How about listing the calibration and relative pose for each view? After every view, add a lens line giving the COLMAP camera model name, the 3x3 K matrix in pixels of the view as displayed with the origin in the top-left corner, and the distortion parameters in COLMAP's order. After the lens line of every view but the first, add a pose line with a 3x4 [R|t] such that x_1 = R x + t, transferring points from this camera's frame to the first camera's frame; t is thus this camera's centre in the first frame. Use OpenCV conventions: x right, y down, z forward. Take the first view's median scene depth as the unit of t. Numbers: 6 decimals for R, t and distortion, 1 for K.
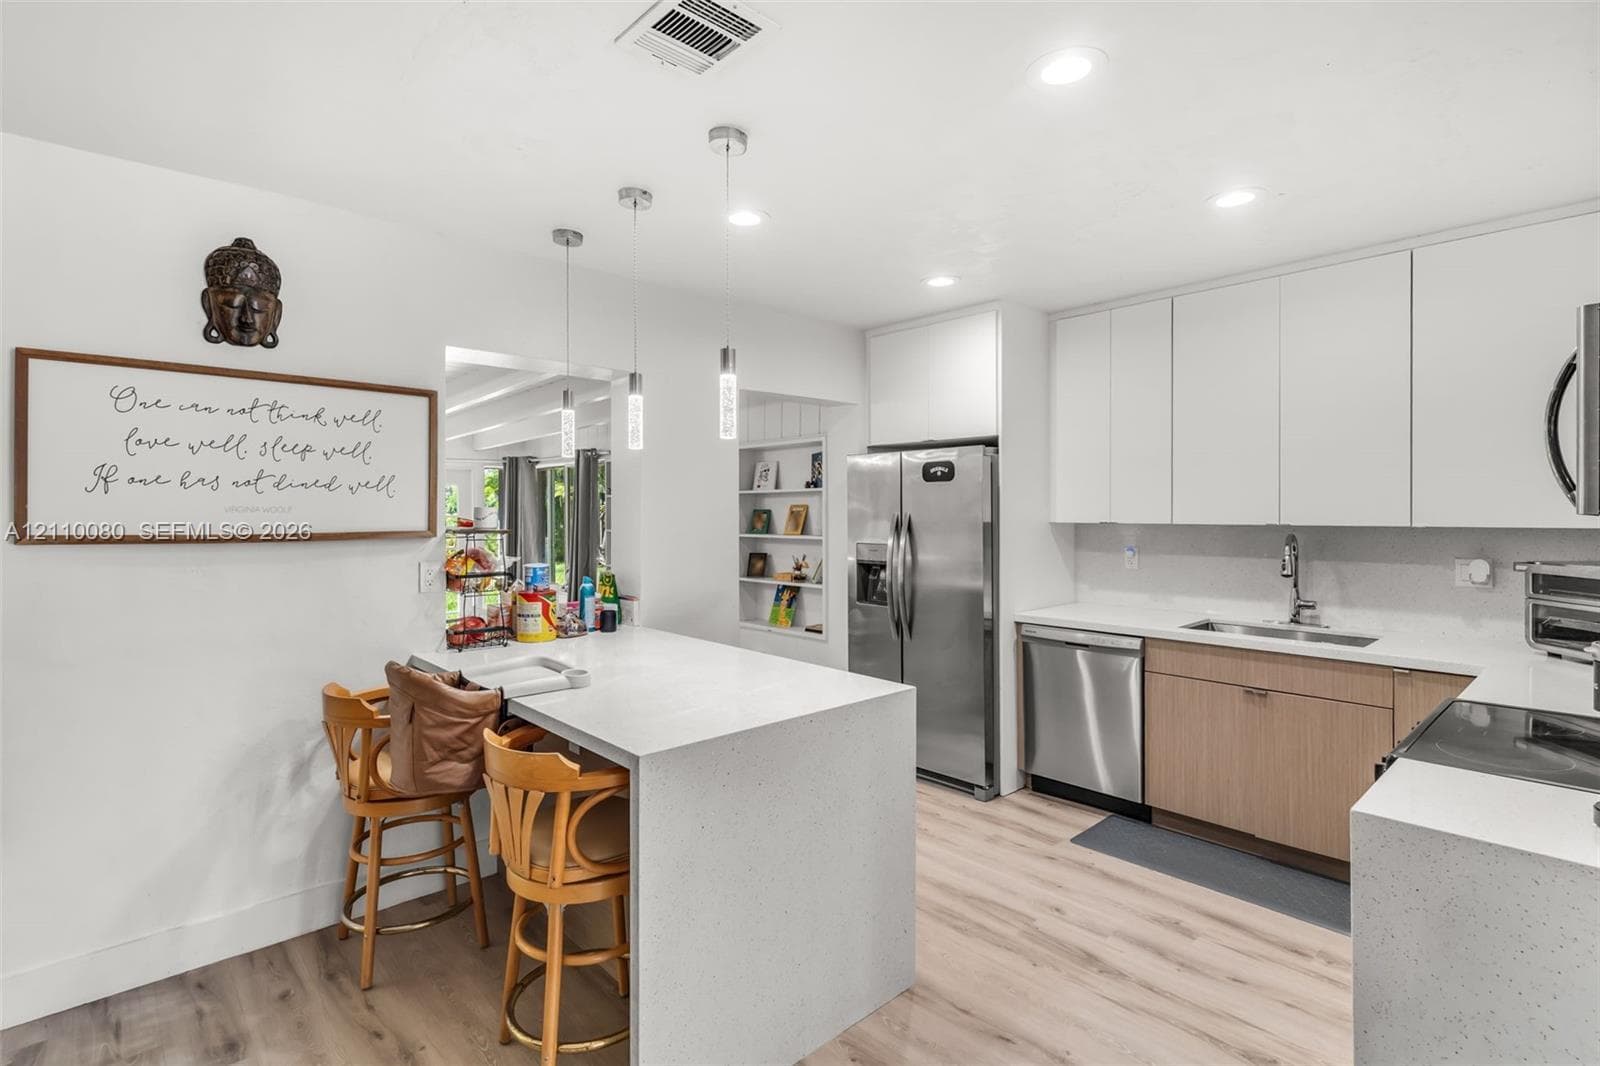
lens RADIAL K [[775.6, 0, 794.9], [0, 775.6, 516.1], [0, 0, 1]] dist [0.002341, 0.000480]
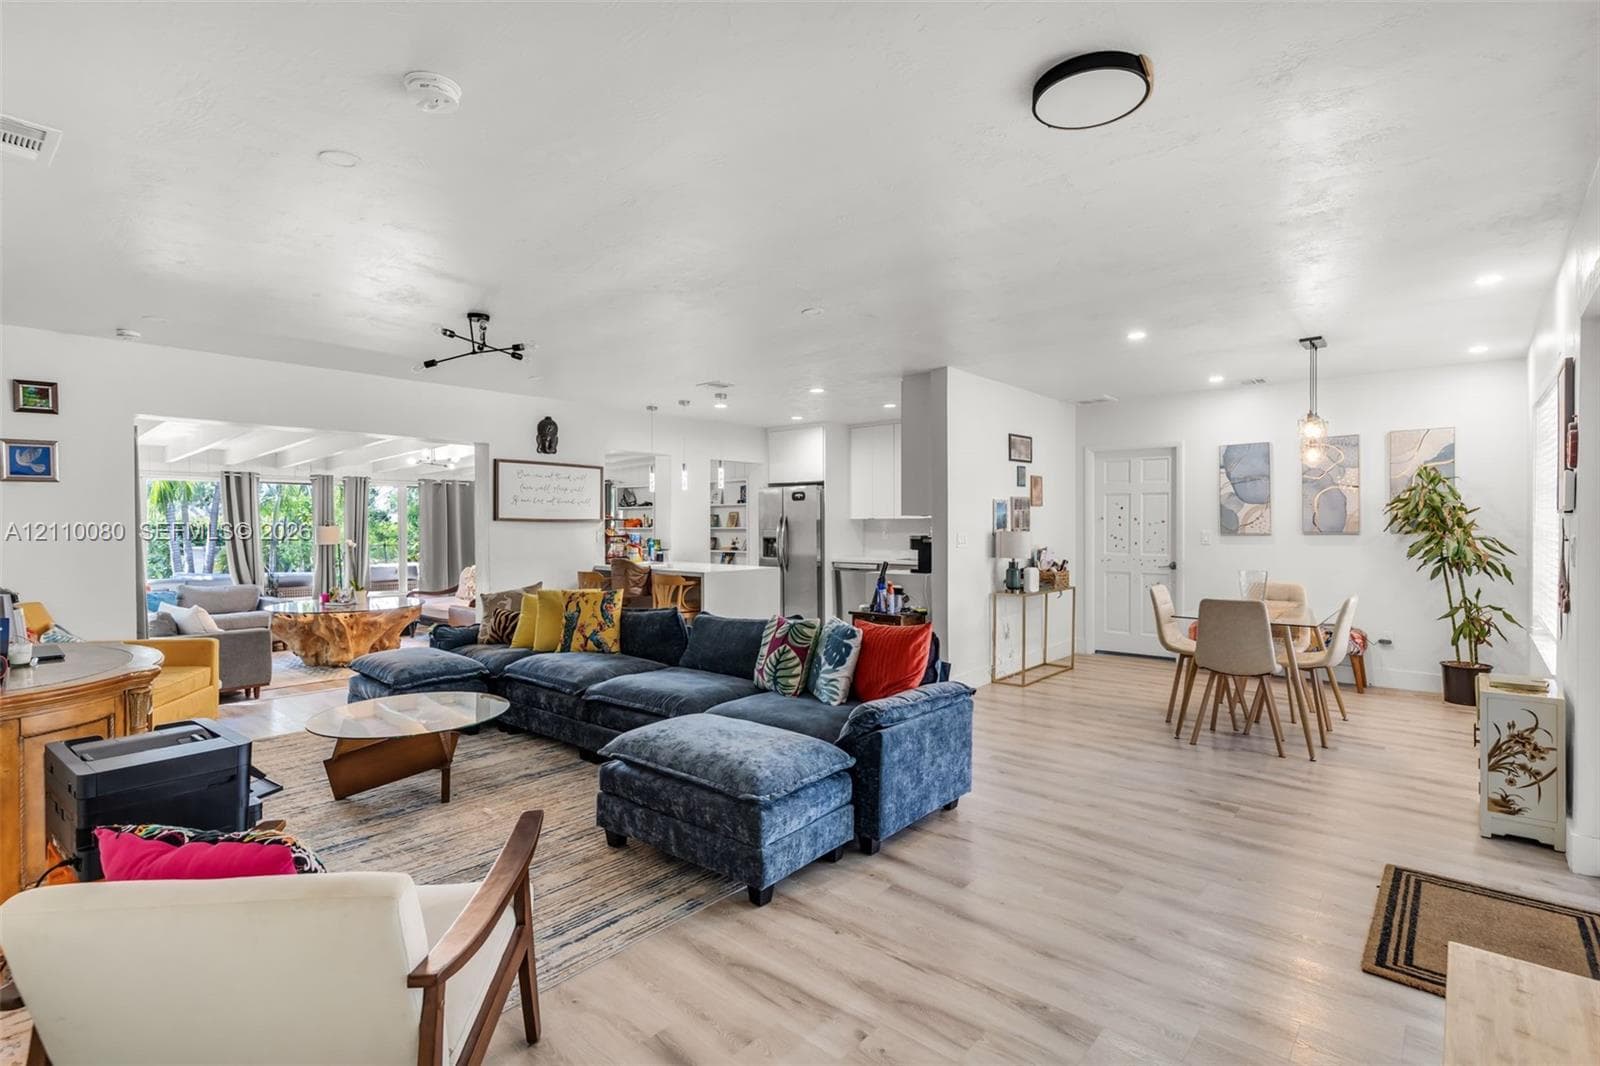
lens RADIAL K [[758.5, 0, 800.0], [0, 758.5, 533.0], [0, 0, 1]] dist [0.001064, -0.000016]
pose [[0.992884, -0.002143, 0.119064, -0.082911], [0.001682, 0.999991, 0.003974, 0.046085], [-0.119071, -0.003745, 0.992879, -1.342661]]
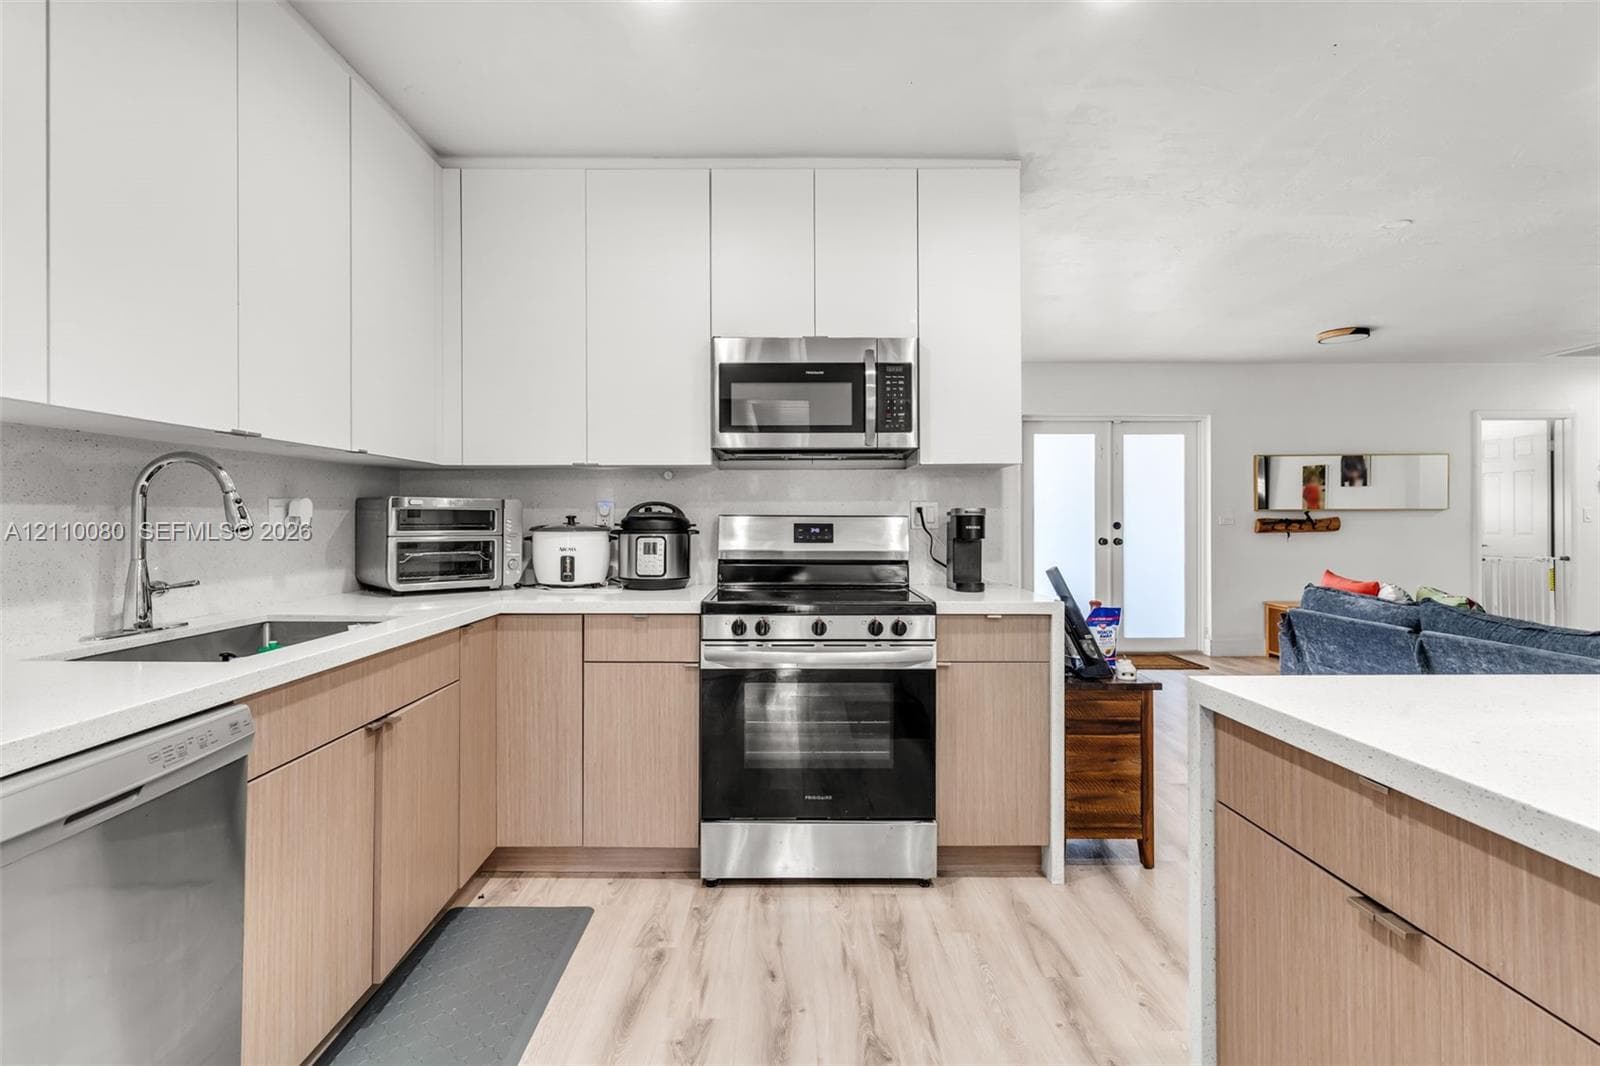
lens RADIAL K [[775.6, 0, 794.9], [0, 775.6, 516.1], [0, 0, 1]] dist [0.002341, 0.000480]
pose [[-0.746578, 0.004612, 0.665282, -0.006766], [0.006619, 0.999978, 0.000495, 0.067274], [-0.665265, 0.004772, -0.746592, 1.084609]]
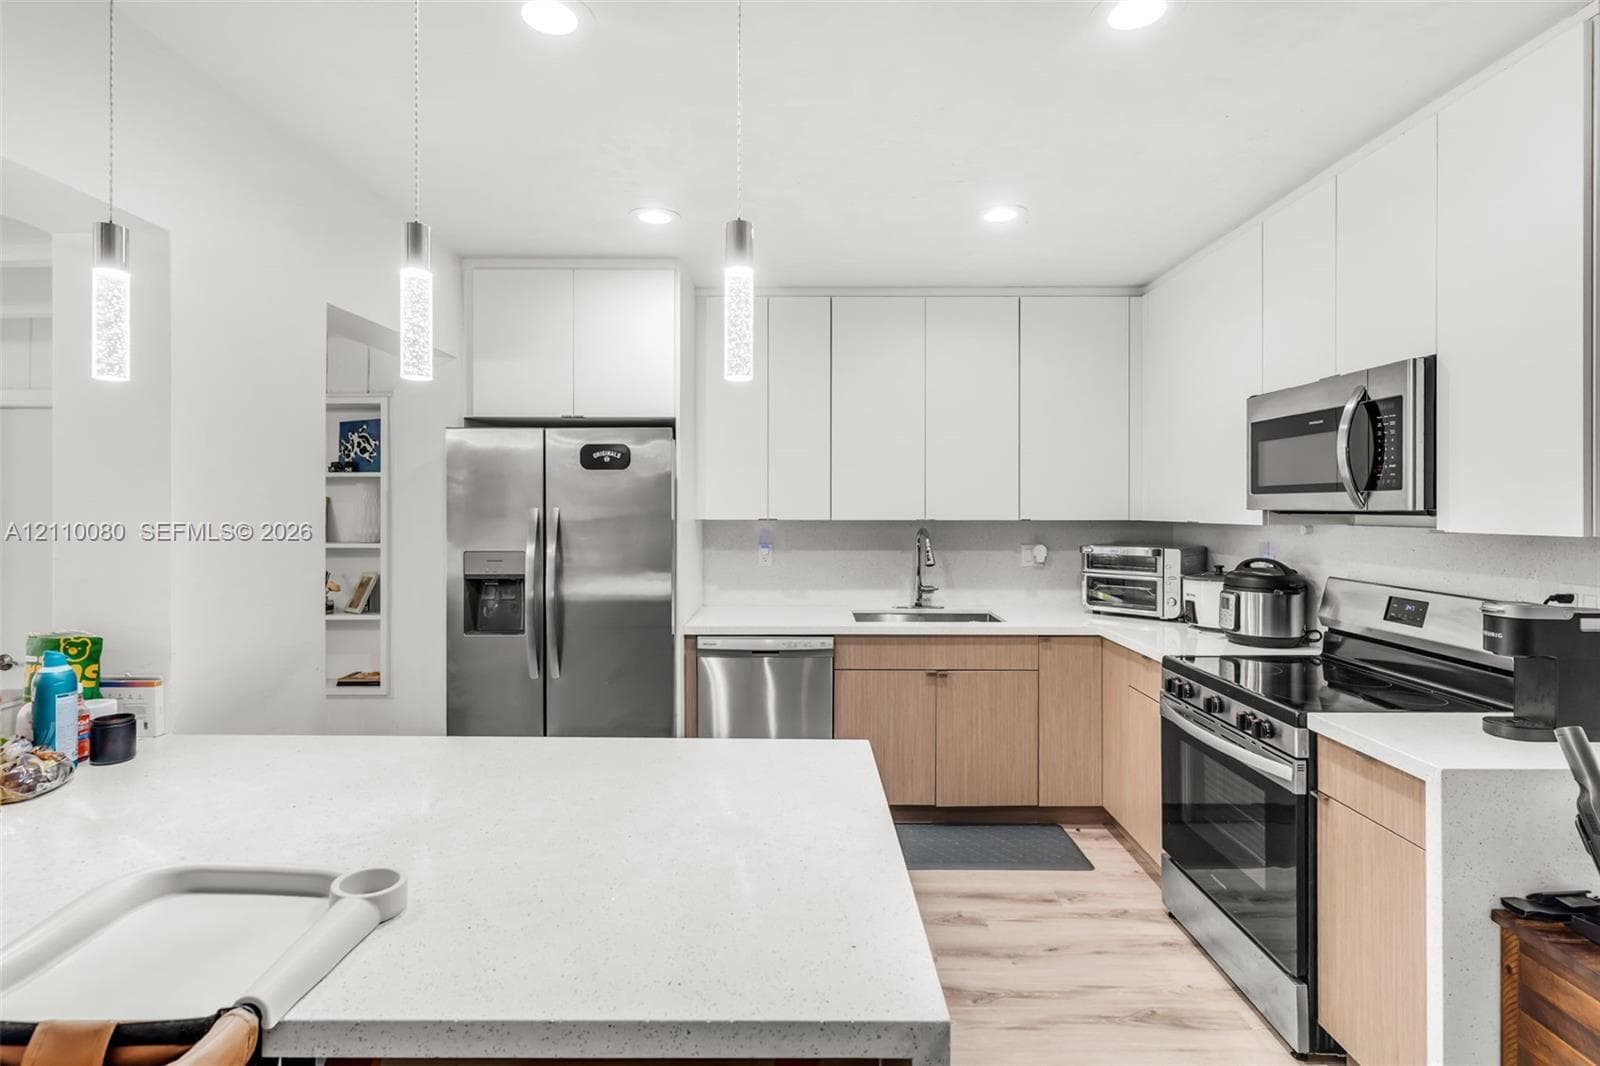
lens RADIAL K [[773.1, 0, 804.9], [0, 773.1, 508.2], [0, 0, 1]] dist [-0.000420, -0.000263]
pose [[0.672888, 0.000373, 0.739744, -0.295795], [0.002942, 0.999991, -0.003180, -0.002107], [-0.739739, 0.004316, 0.672881, 0.361079]]
